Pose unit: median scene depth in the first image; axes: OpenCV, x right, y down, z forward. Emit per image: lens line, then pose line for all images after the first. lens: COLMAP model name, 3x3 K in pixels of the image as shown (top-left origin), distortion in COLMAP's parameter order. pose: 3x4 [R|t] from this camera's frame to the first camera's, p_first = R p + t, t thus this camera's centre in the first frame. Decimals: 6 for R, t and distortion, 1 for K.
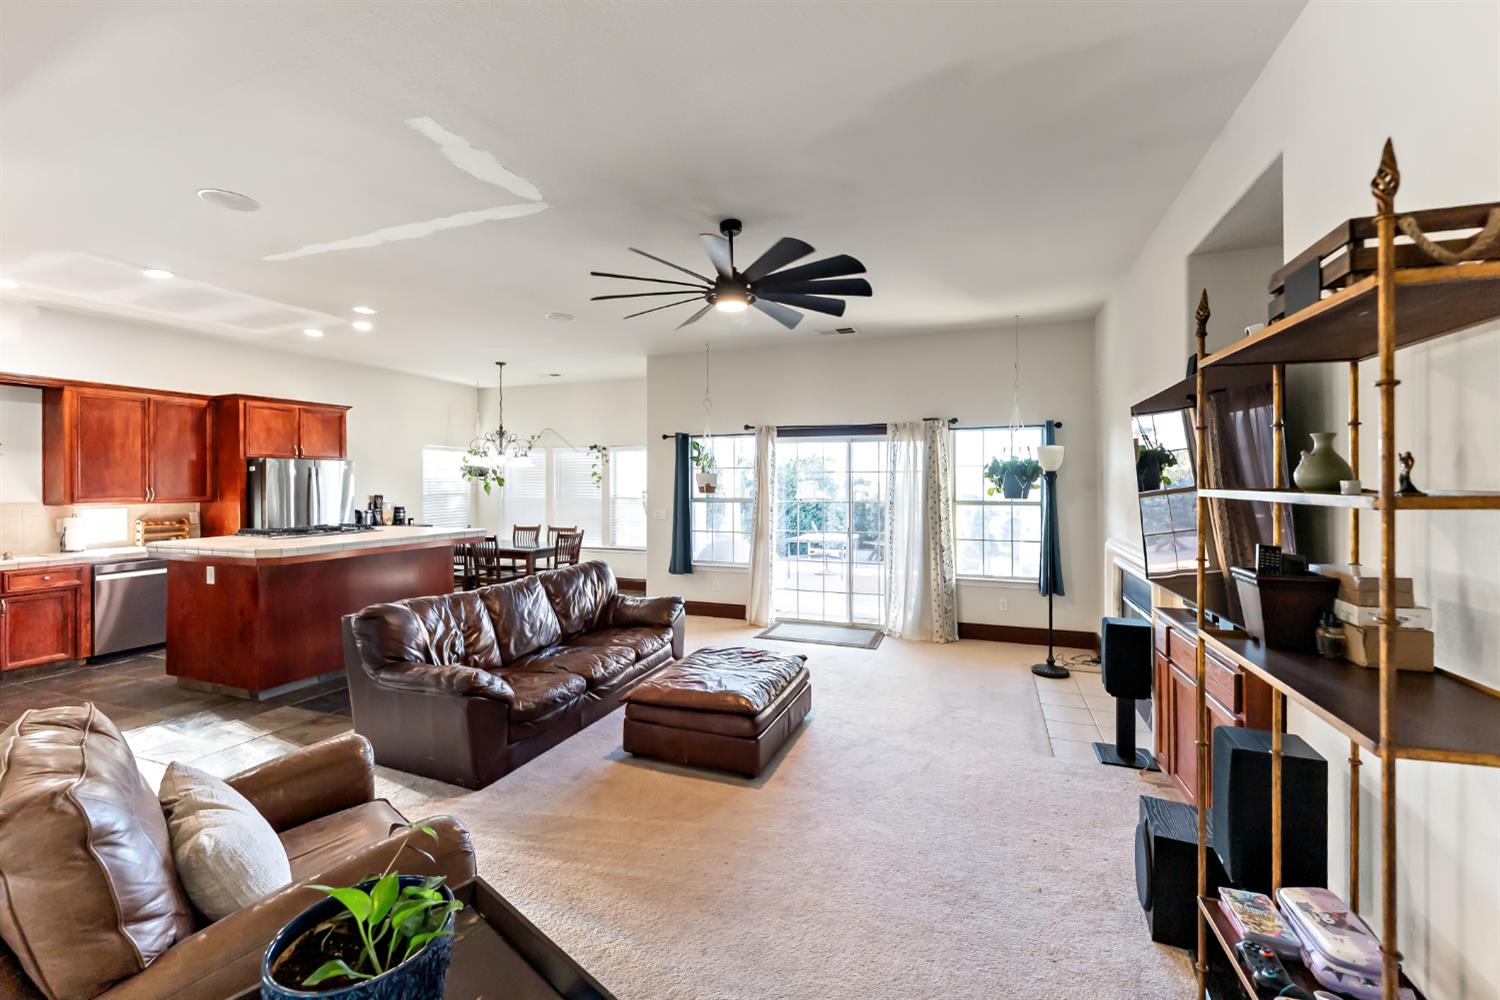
lens RADIAL K [[607.1, 0, 757.1], [0, 607.1, 480.2], [0, 0, 1]] dist [-0.002685, -0.000001]
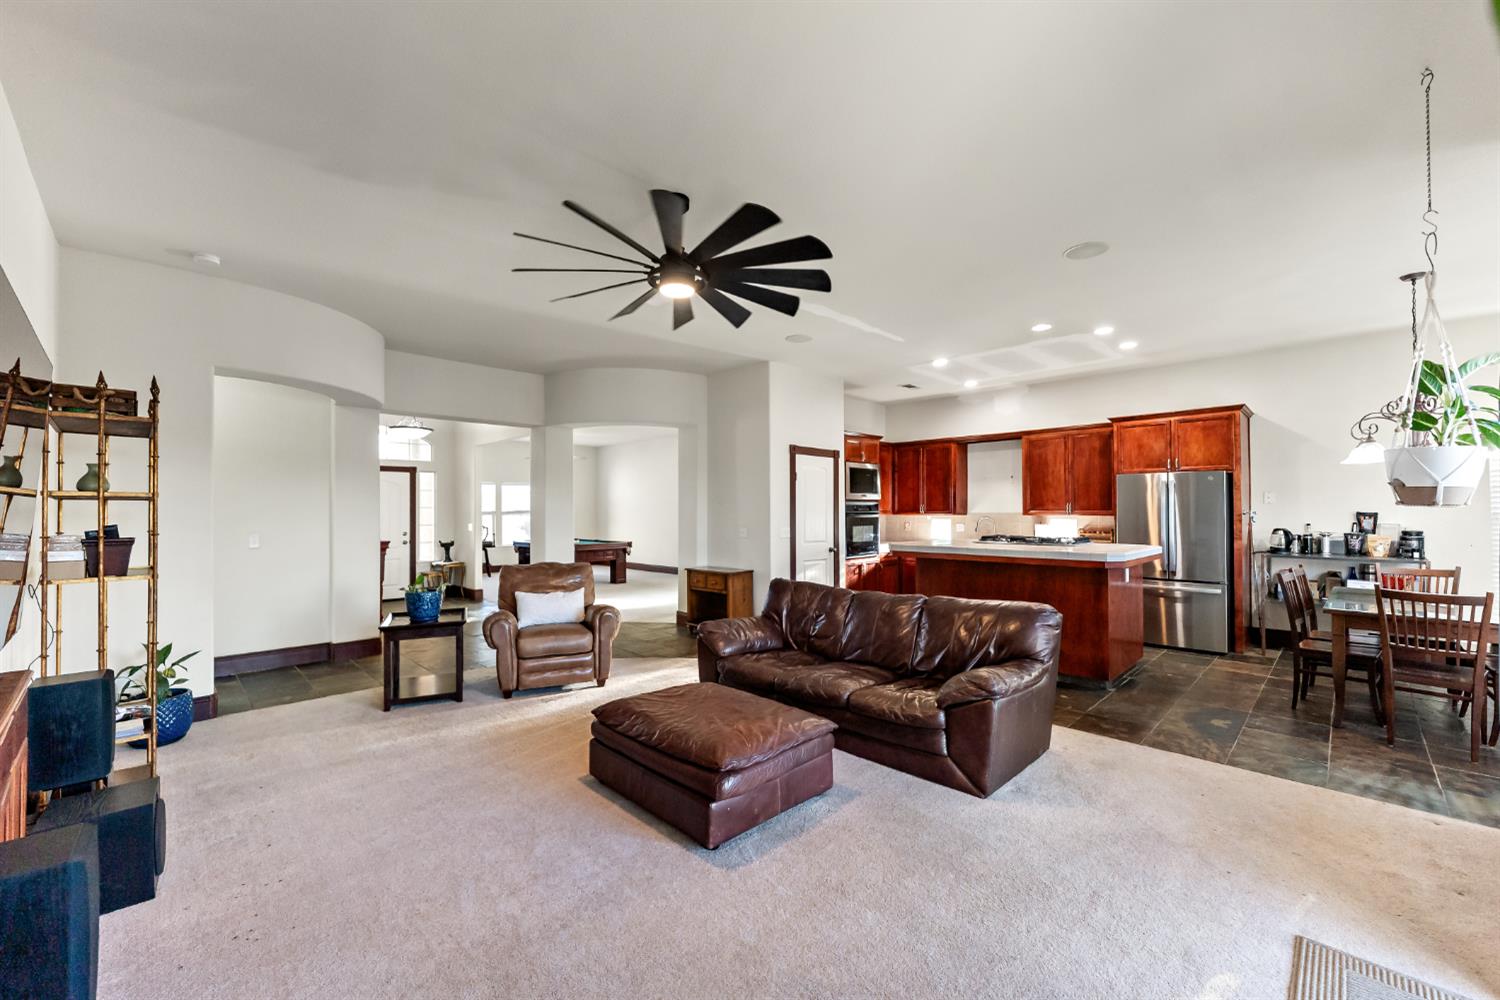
lens RADIAL K [[605.0, 0, 750.0], [0, 605.0, 500.0], [0, 0, 1]] dist [-0.002225, -0.000289]
pose [[-0.418013, -0.014872, -0.908319, 0.422464], [0.007777, 0.999771, -0.019948, 0.024232], [0.908408, -0.015402, -0.417802, 0.857153]]
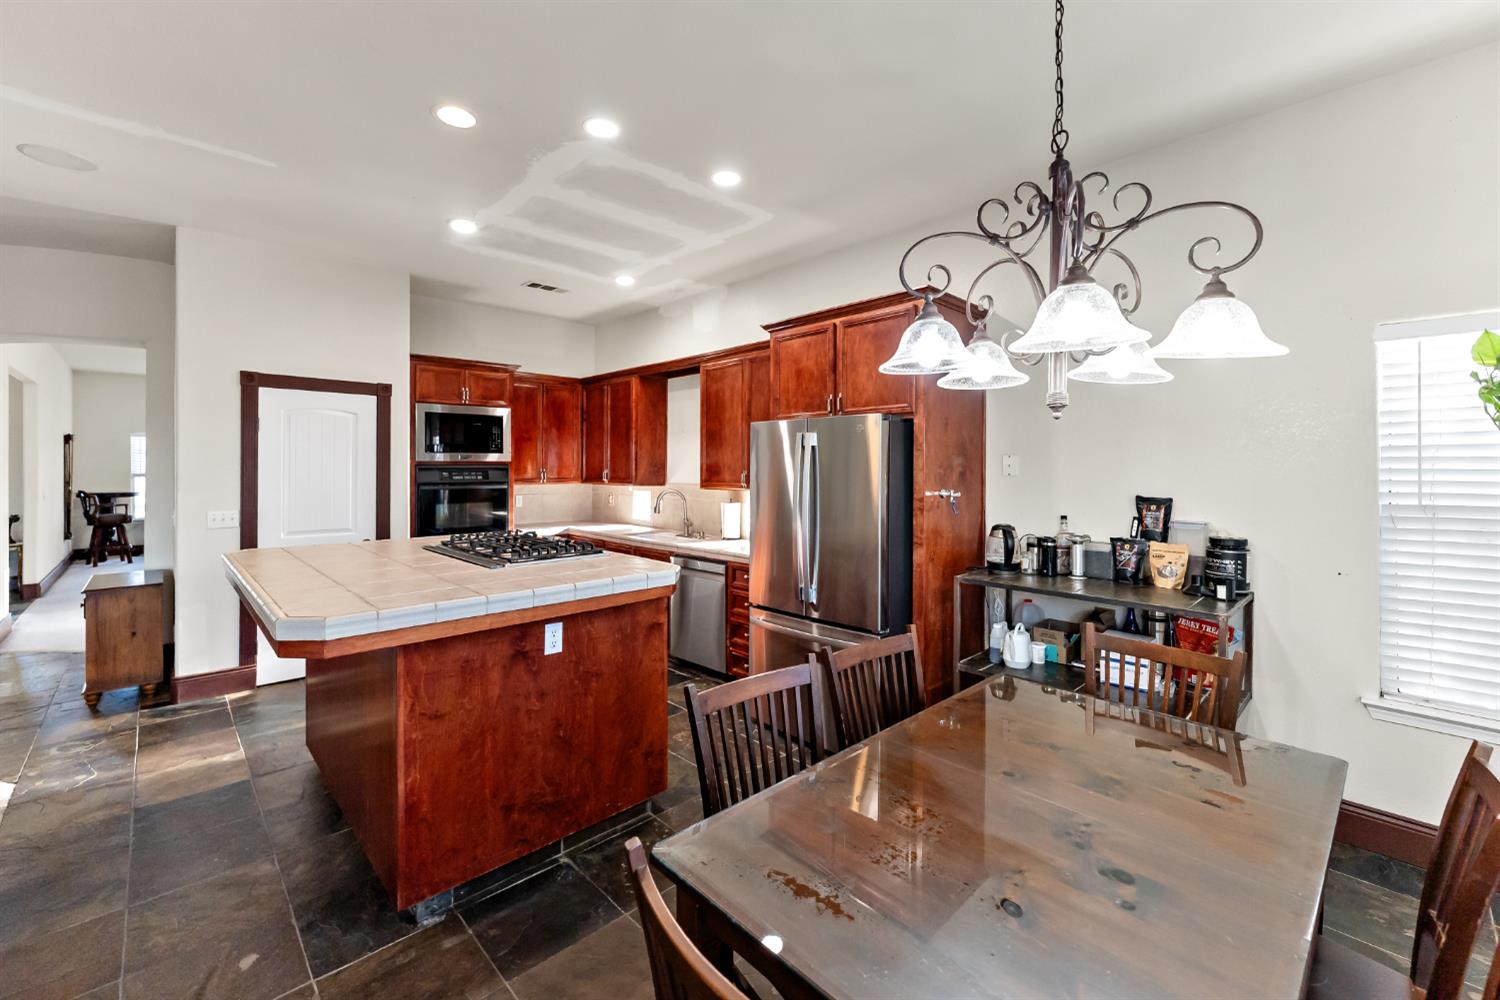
lens RADIAL K [[617.9, 0, 750.8], [0, 617.9, 465.9], [0, 0, 1]] dist [-0.002093, -0.000149]
pose [[-0.435730, -0.002408, -0.900074, -0.261999], [0.002487, 0.999989, -0.003879, 0.008555], [0.900074, -0.003928, -0.435719, 1.264432]]
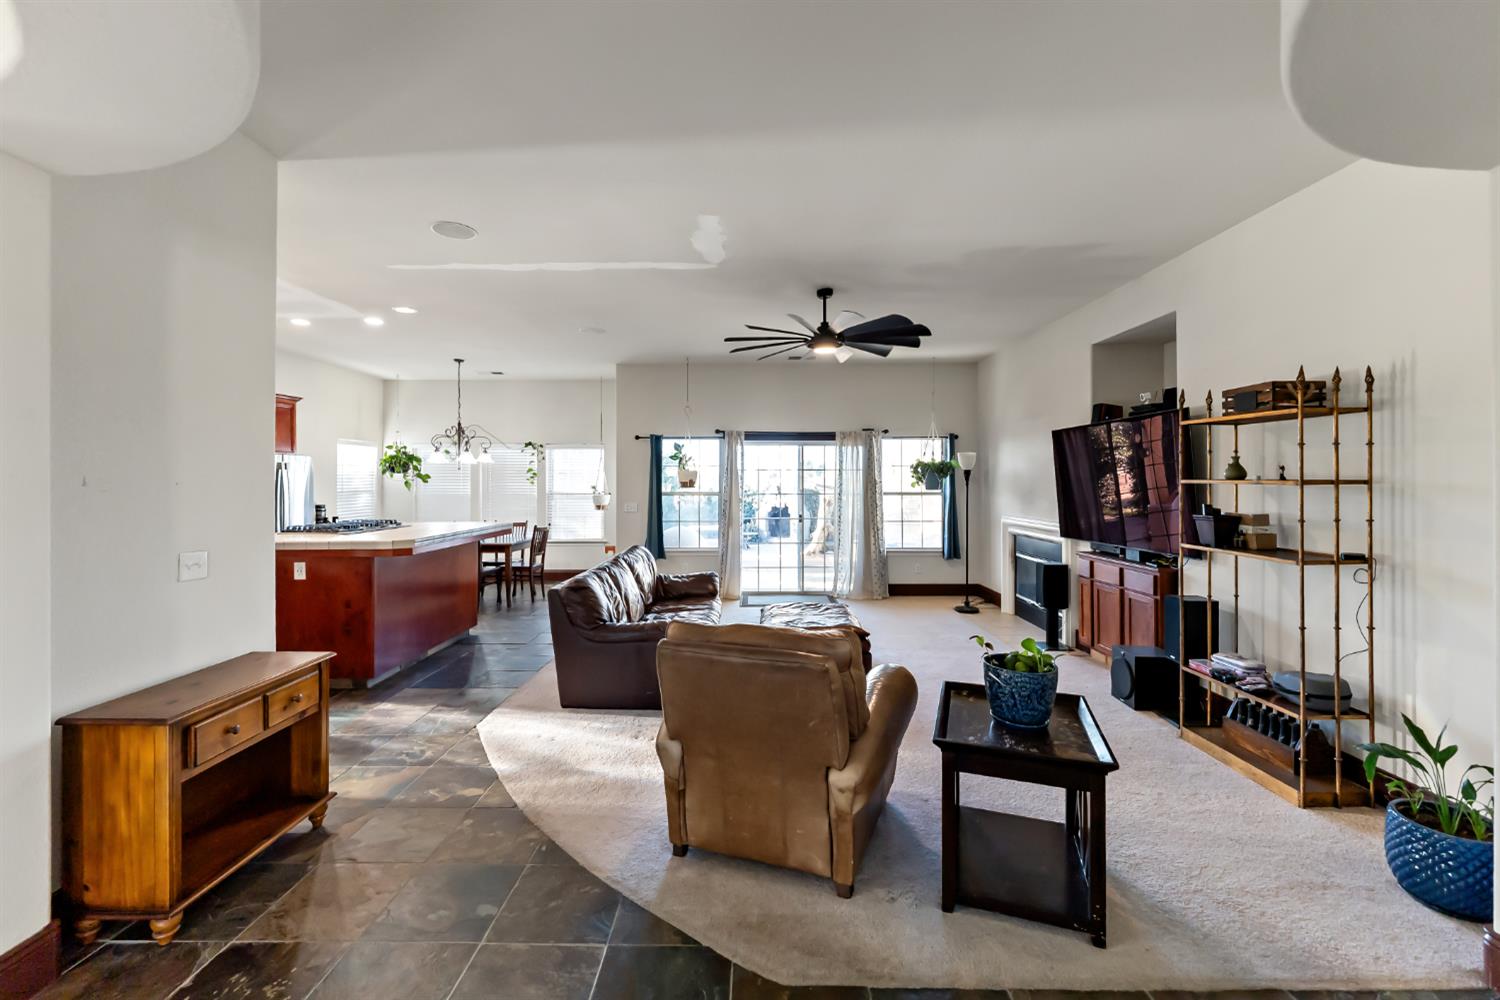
lens RADIAL K [[611.7, 0, 747.1], [0, 611.7, 476.7], [0, 0, 1]] dist [-0.000074, -0.000209]
pose [[0.940751, 0.000071, 0.339098, -0.402225], [0.000063, 1.000000, -0.000384, 0.001175], [-0.339098, 0.000382, 0.940751, -0.147774]]
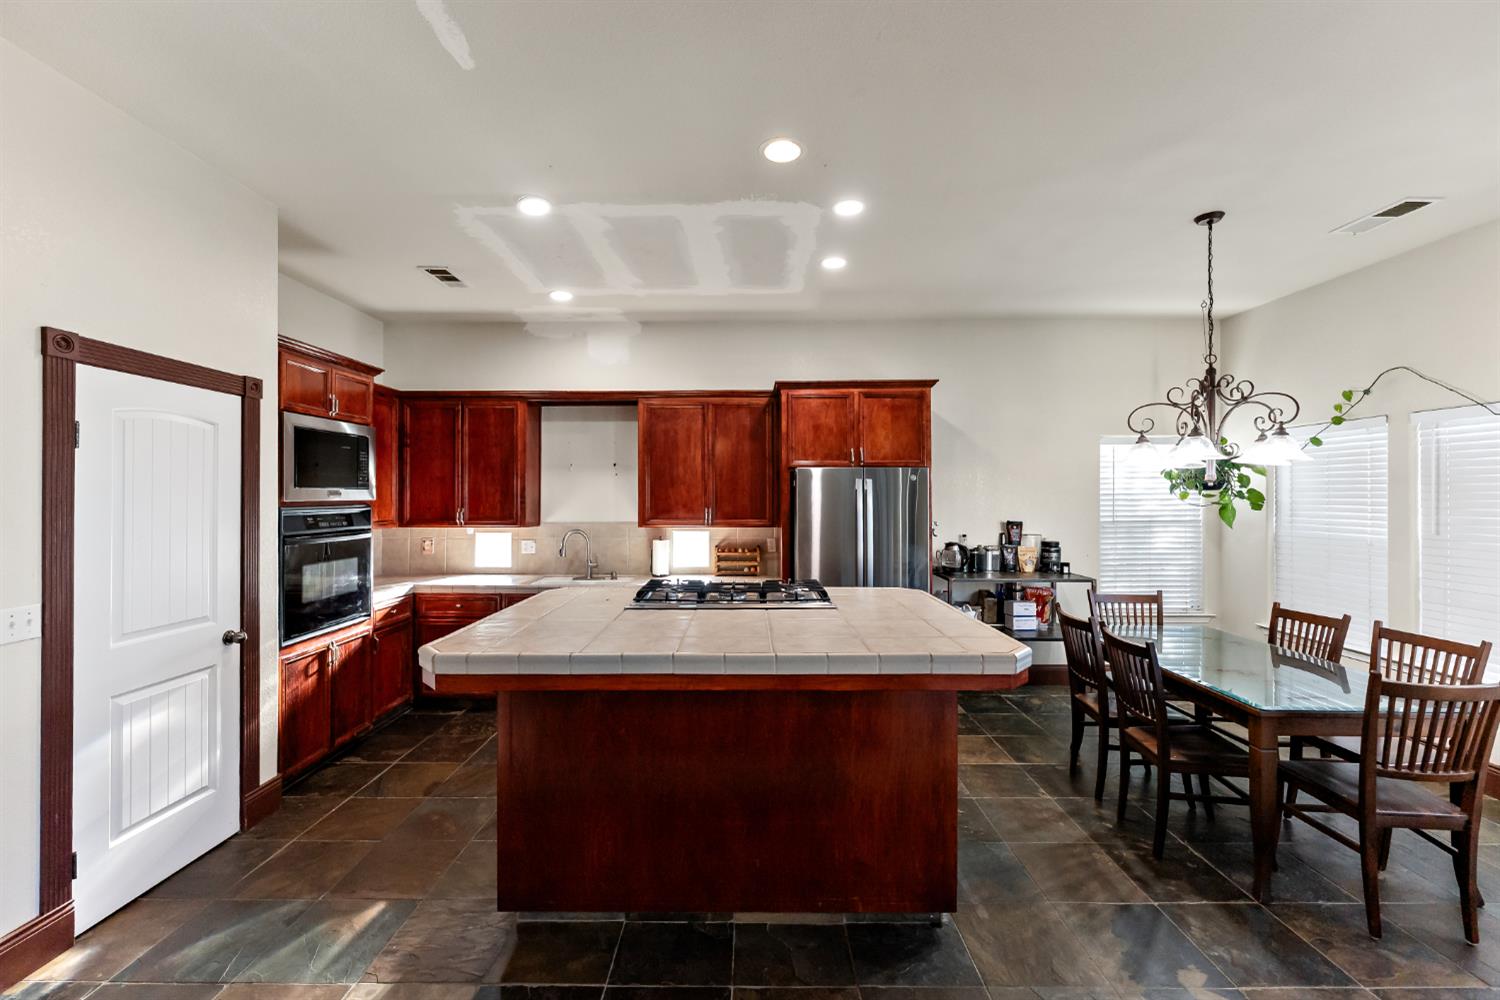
lens RADIAL K [[608.3, 0, 748.1], [0, 608.3, 497.2], [0, 0, 1]] dist [-0.001937, -0.000206]
pose [[0.343520, -0.001058, -0.939145, -0.177463], [0.005698, 0.999983, 0.000958, -0.003620], [0.939128, -0.005680, 0.343520, 0.708886]]
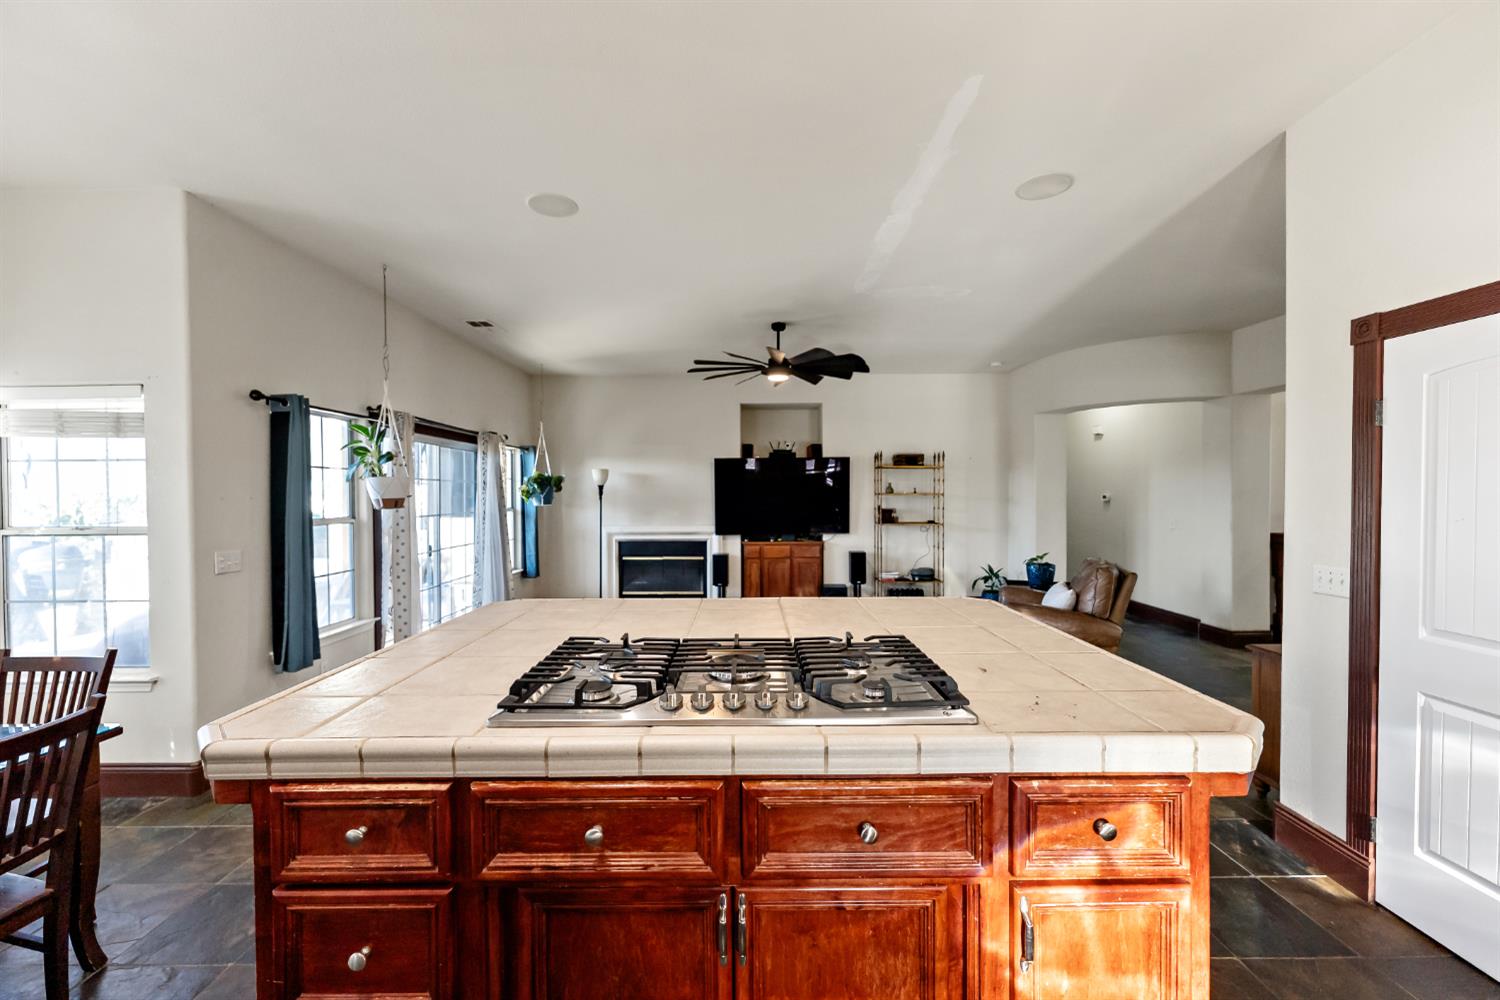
lens RADIAL K [[597.5, 0, 750.0], [0, 597.5, 500.0], [0, 0, 1]] dist [-0.001406, -0.000088]
pose [[-0.344870, -0.006685, 0.938627, -0.850856], [0.000712, 0.999972, 0.007383, 0.007345], [-0.938650, 0.003215, -0.344855, 0.937465]]
